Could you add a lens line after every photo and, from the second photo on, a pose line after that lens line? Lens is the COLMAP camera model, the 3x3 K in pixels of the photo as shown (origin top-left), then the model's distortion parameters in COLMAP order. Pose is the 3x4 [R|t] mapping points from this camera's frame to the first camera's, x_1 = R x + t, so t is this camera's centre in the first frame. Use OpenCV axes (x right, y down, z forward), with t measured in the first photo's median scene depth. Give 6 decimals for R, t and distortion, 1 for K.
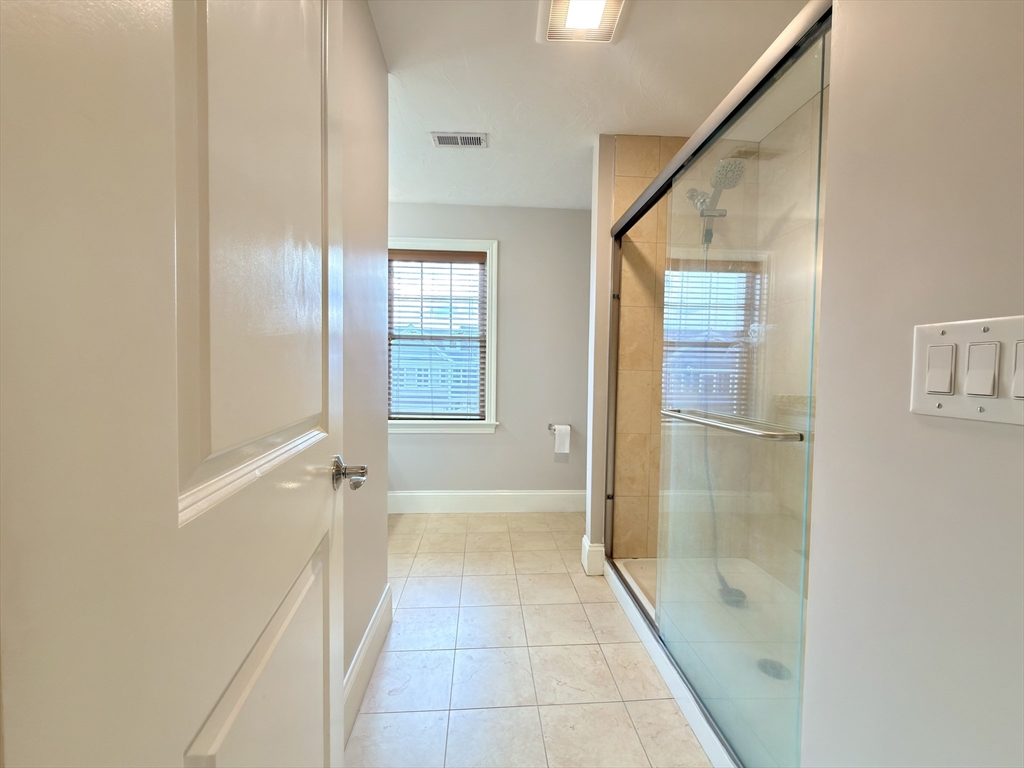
lens RADIAL K [[410.5, 0, 511.0], [0, 410.5, 385.9], [0, 0, 1]] dist [0.004436, -0.000704]
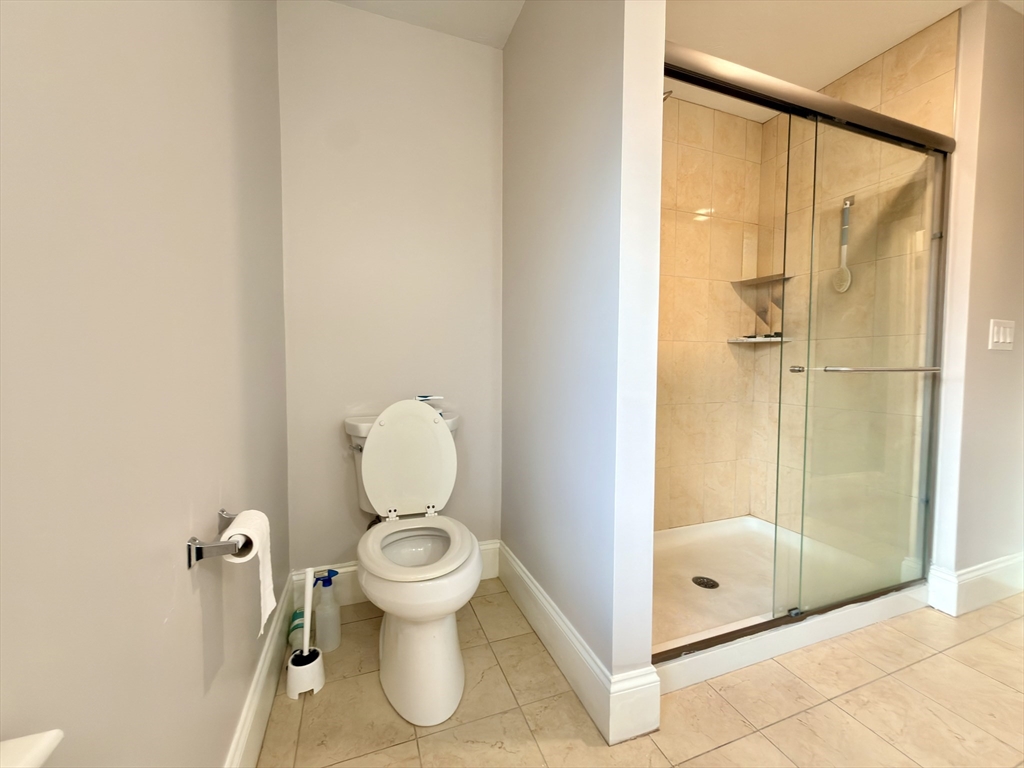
lens RADIAL K [[410.5, 0, 509.6], [0, 410.5, 383.9], [0, 0, 1]] dist [0.004436, -0.000704]
pose [[-0.288882, -0.058434, 0.955580, -0.212175], [0.027140, 0.997235, 0.069186, 0.006214], [-0.956980, 0.045920, -0.286497, 1.287238]]
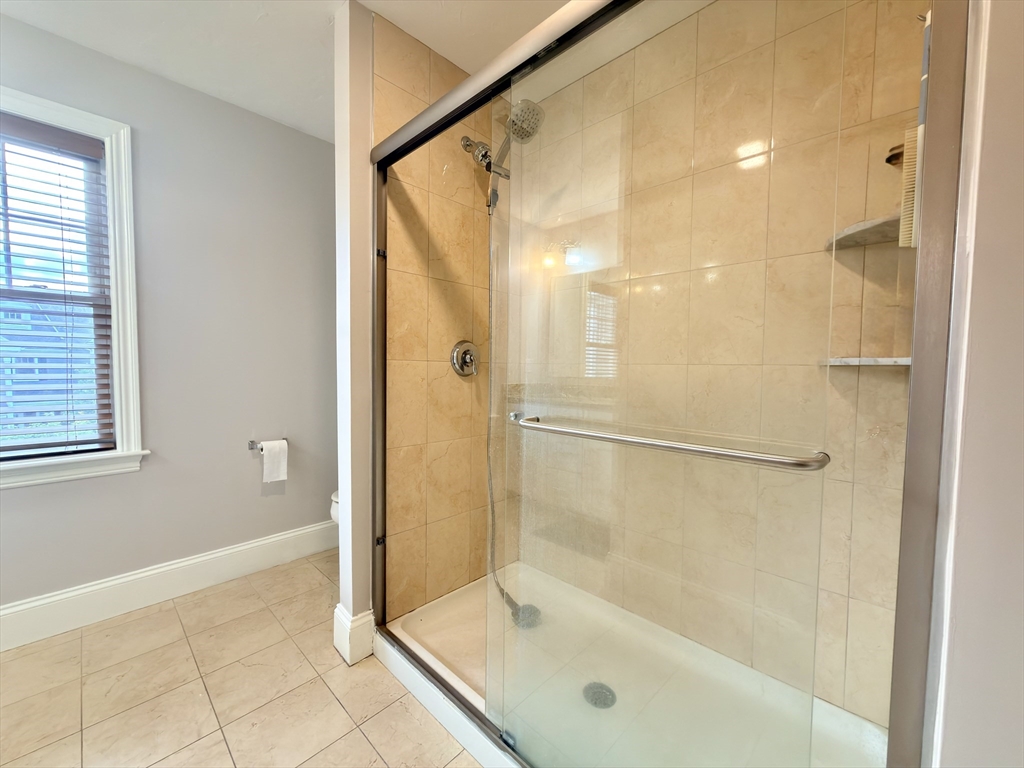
lens RADIAL K [[410.5, 0, 509.3], [0, 410.5, 384.3], [0, 0, 1]] dist [0.004436, -0.000704]
pose [[0.740833, -0.036695, 0.670686, -0.055409], [0.023257, 0.999309, 0.028986, -0.011785], [-0.671286, -0.005875, 0.741175, 0.327469]]
